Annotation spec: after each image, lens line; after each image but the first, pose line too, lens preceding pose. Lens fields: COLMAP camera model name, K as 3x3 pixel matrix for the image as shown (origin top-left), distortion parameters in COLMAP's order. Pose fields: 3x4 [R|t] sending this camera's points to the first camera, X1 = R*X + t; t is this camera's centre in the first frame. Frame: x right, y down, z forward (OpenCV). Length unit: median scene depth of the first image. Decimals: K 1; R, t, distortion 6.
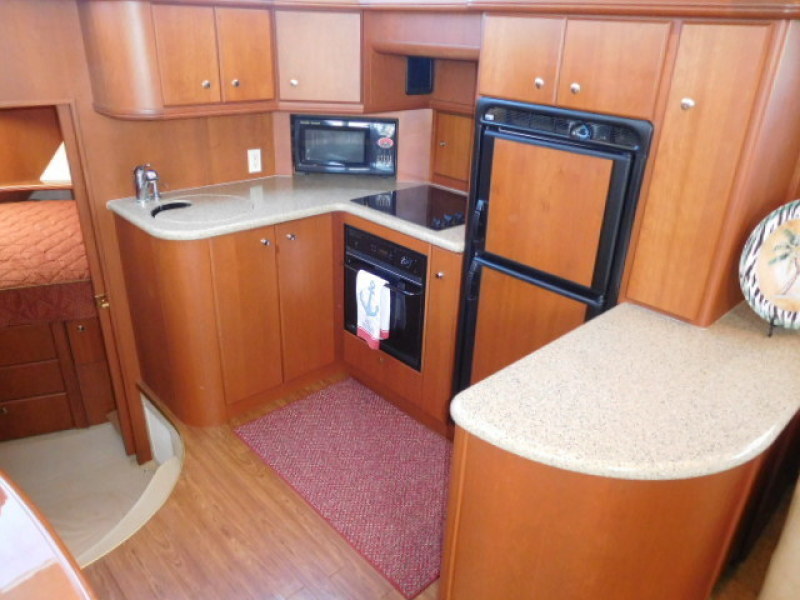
lens RADIAL K [[595.2, 0, 400.0], [0, 595.2, 300.0], [0, 0, 1]] dist [-0.002486, -0.000515]
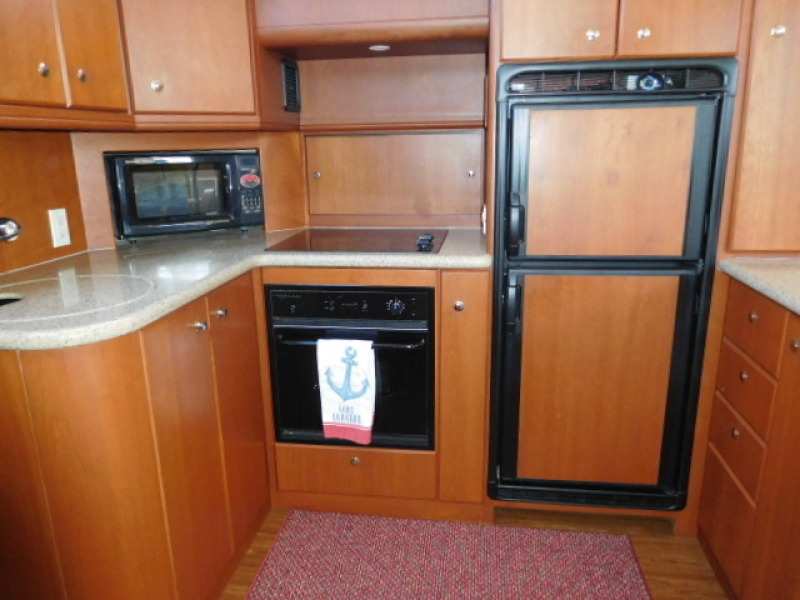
lens RADIAL K [[605.6, 0, 400.0], [0, 605.6, 300.0], [0, 0, 1]] dist [0.008297, -0.002034]
pose [[0.786315, -0.208844, 0.581457, -0.390222], [0.302259, 0.950852, -0.067228, -0.018440], [-0.538840, 0.228613, 0.810795, 0.365851]]
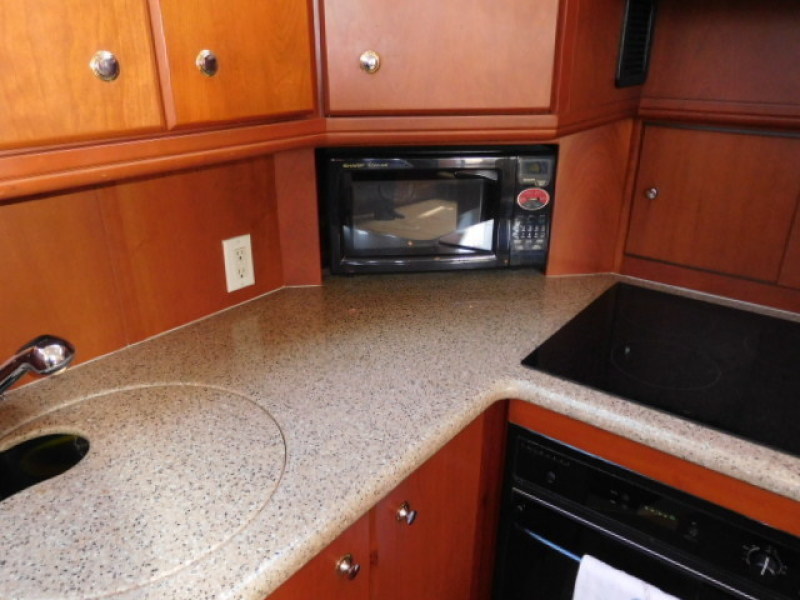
lens RADIAL K [[599.7, 0, 400.0], [0, 599.7, 300.0], [0, 0, 1]] dist [-0.010087, -0.007800]
pose [[0.988217, -0.089619, 0.124078, -0.210211], [0.092791, 0.995485, -0.020010, -0.212440], [-0.121724, 0.031287, 0.992071, 0.639333]]
